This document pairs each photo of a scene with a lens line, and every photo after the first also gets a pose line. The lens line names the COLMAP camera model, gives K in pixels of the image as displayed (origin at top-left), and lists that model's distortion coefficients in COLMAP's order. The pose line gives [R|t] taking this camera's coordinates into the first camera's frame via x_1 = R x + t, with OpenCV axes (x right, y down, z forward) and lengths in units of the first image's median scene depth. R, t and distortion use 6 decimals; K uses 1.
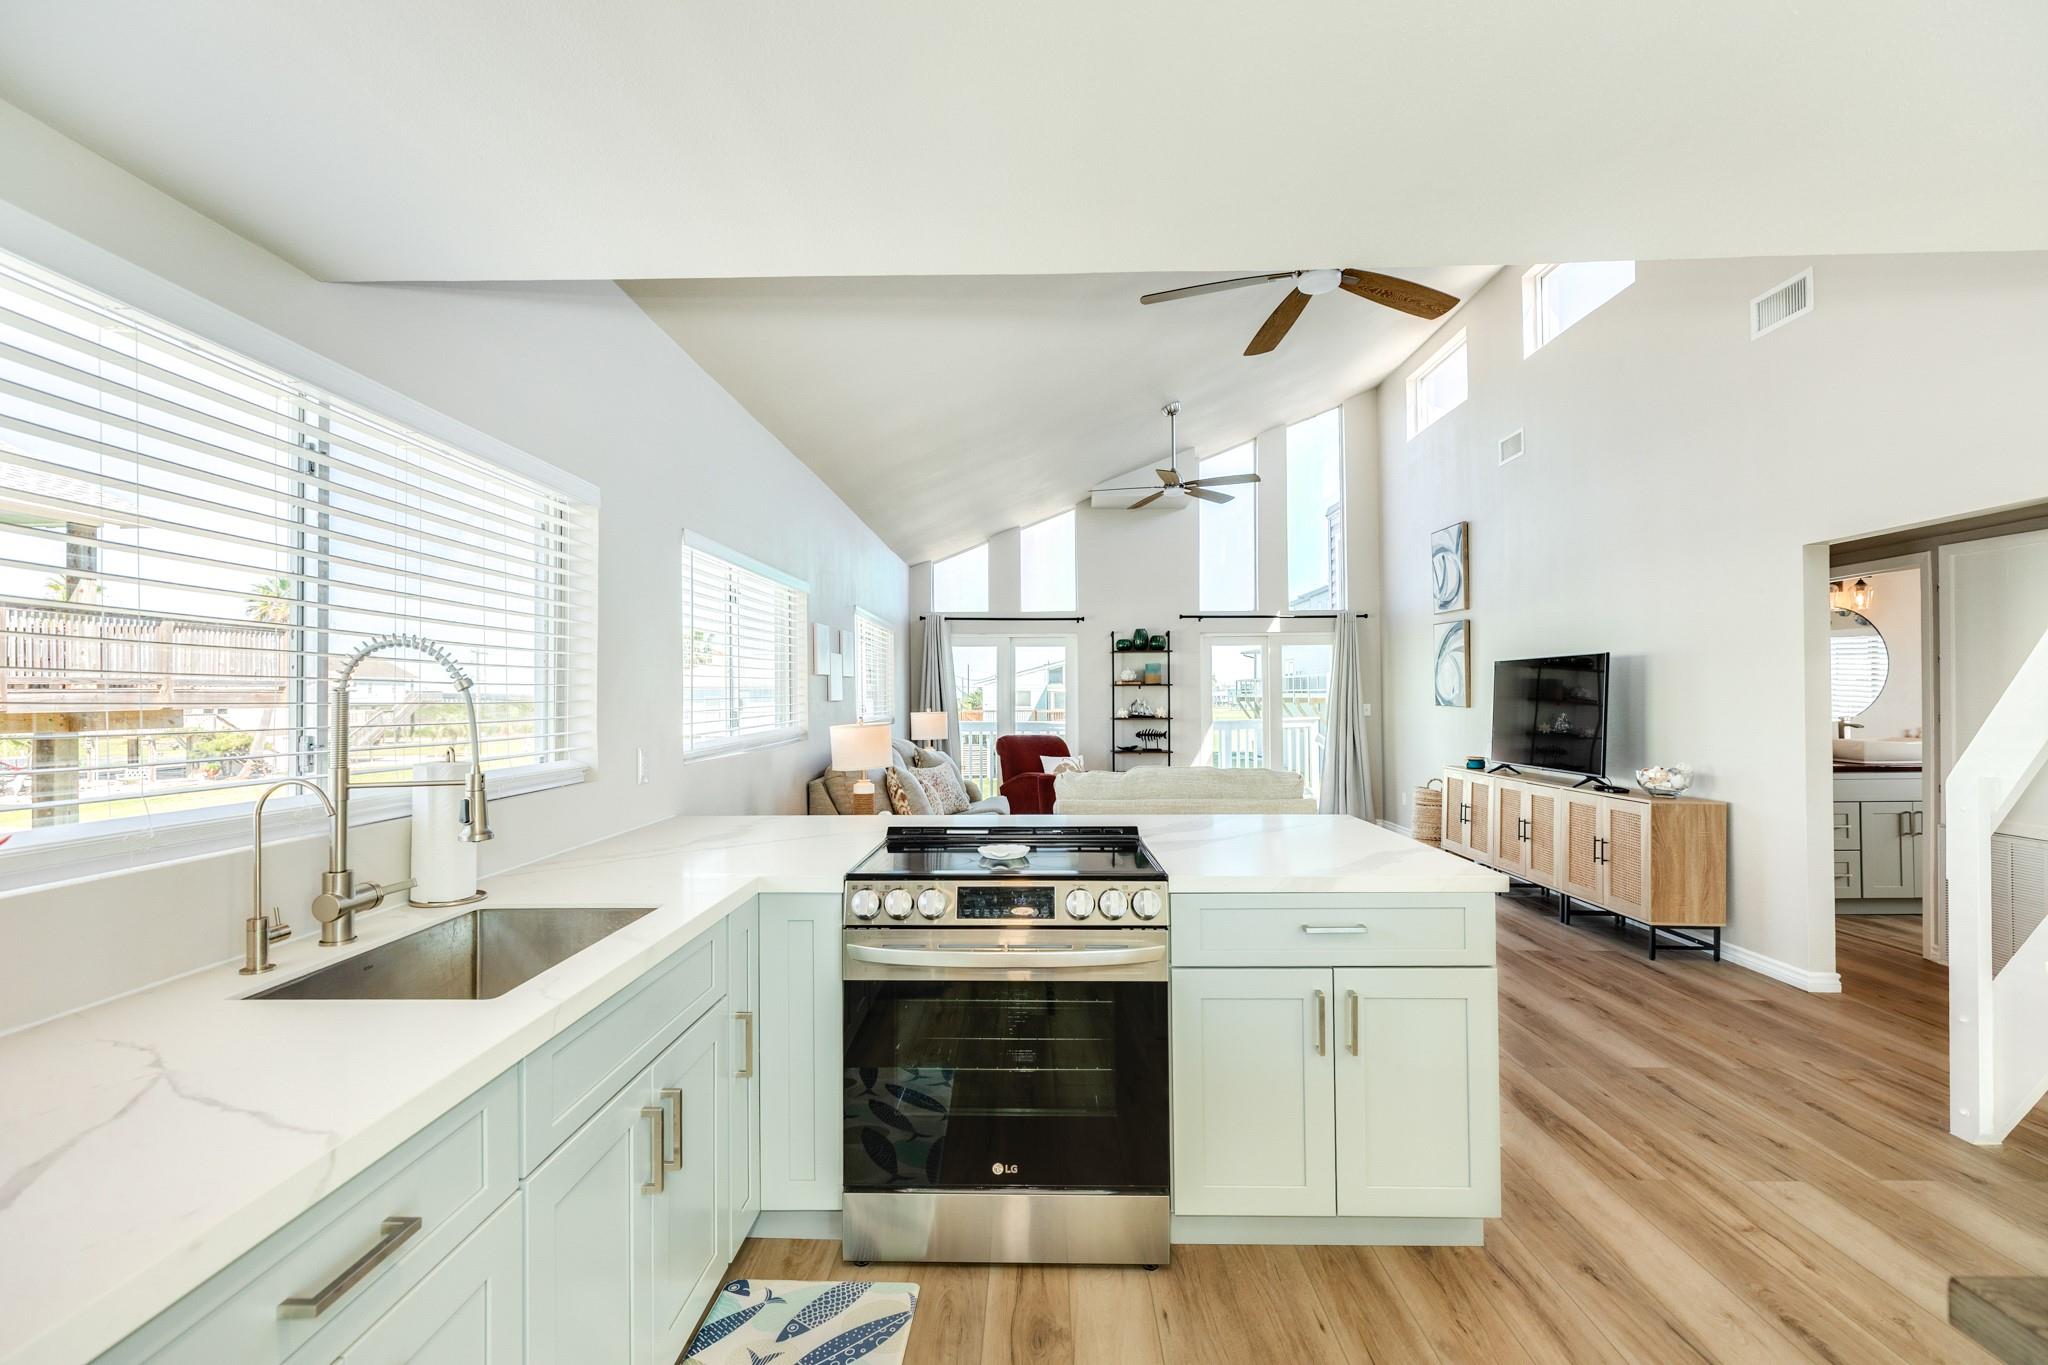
lens RADIAL K [[912.8, 0, 1023.0], [0, 912.8, 690.5], [0, 0, 1]] dist [0.004515, 0.000129]
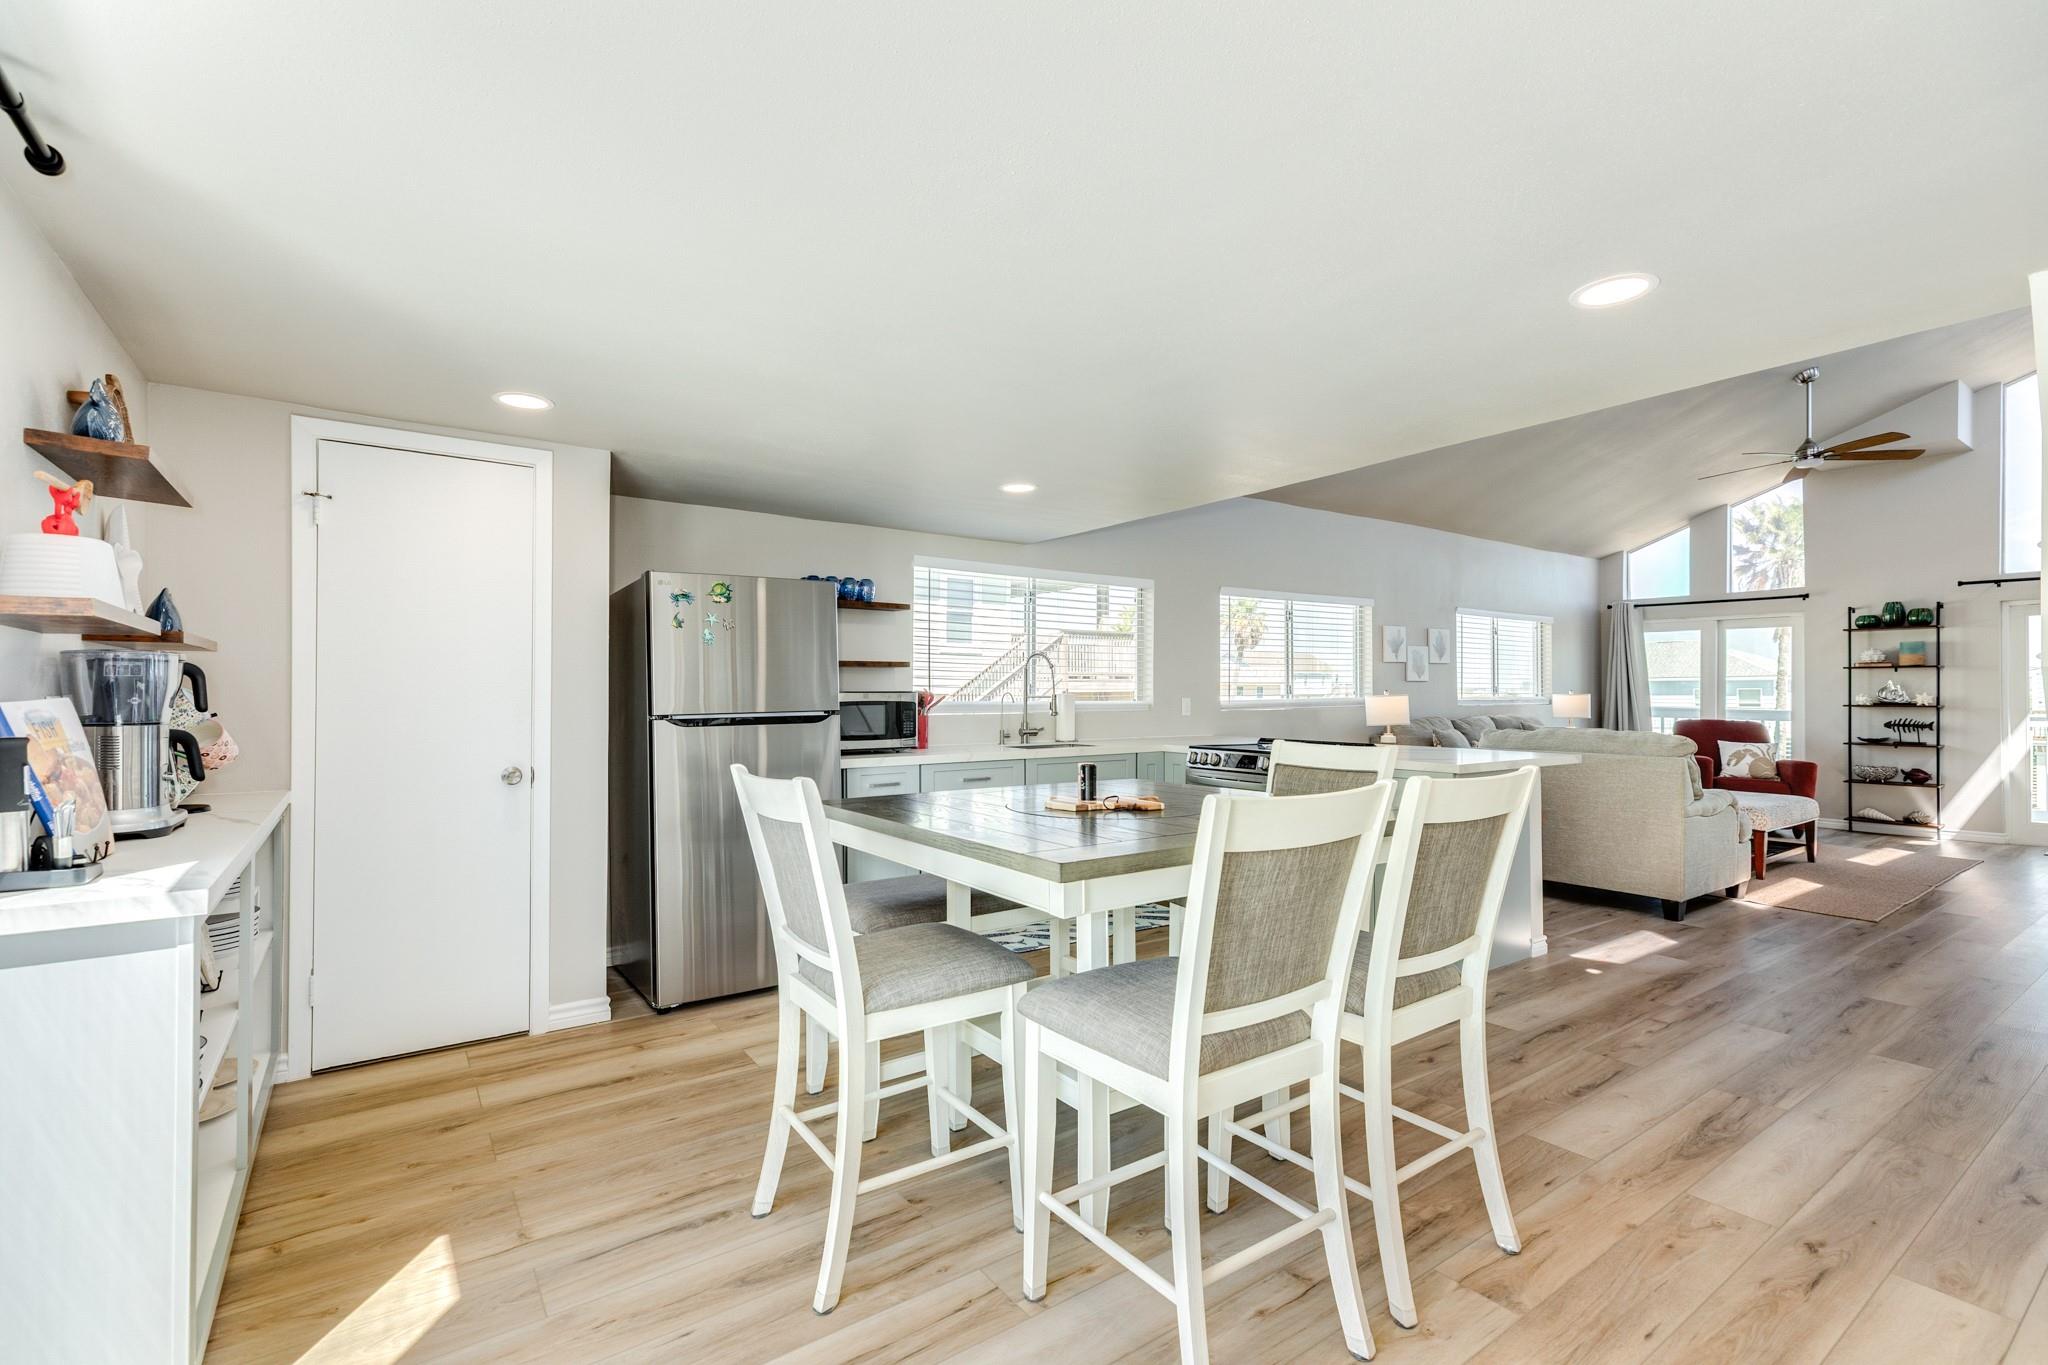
lens RADIAL K [[912.8, 0, 1022.5], [0, 912.8, 687.4], [0, 0, 1]] dist [0.004515, 0.000129]
pose [[0.593747, 0.002392, -0.804648, 0.338251], [0.000307, 0.999995, 0.003200, 0.010123], [0.804651, -0.002147, 0.593744, -0.175270]]
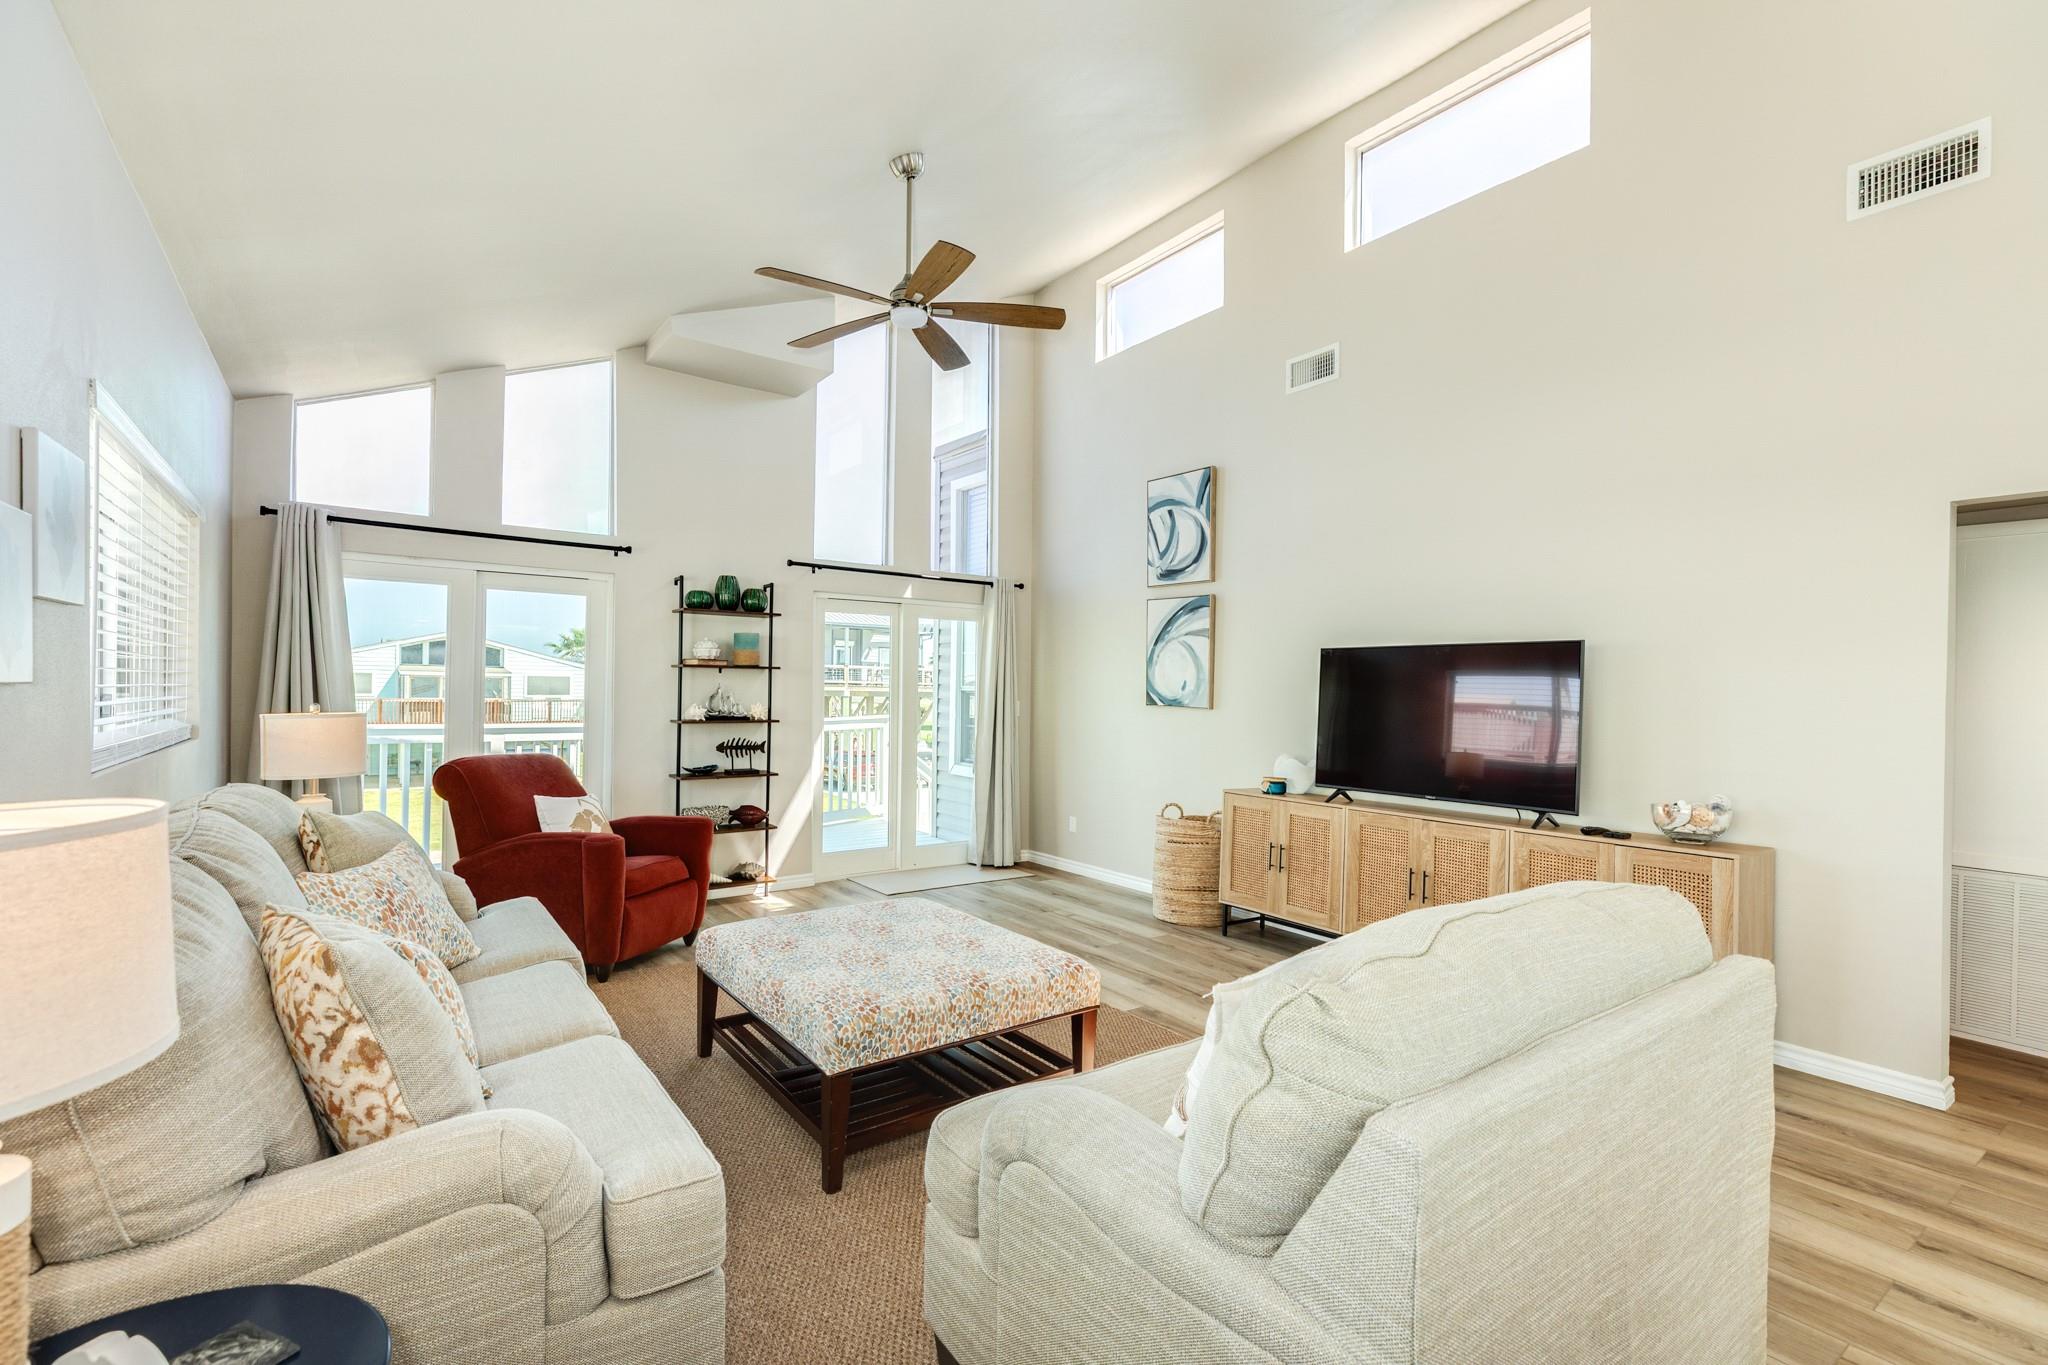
lens RADIAL K [[912.8, 0, 1024.3], [0, 912.8, 689.8], [0, 0, 1]] dist [0.004515, 0.000129]
pose [[0.799539, 0.017016, 0.600374, -0.080488], [-0.023172, 0.999728, 0.002525, 0.003287], [-0.600167, -0.015931, 0.799716, 0.385540]]
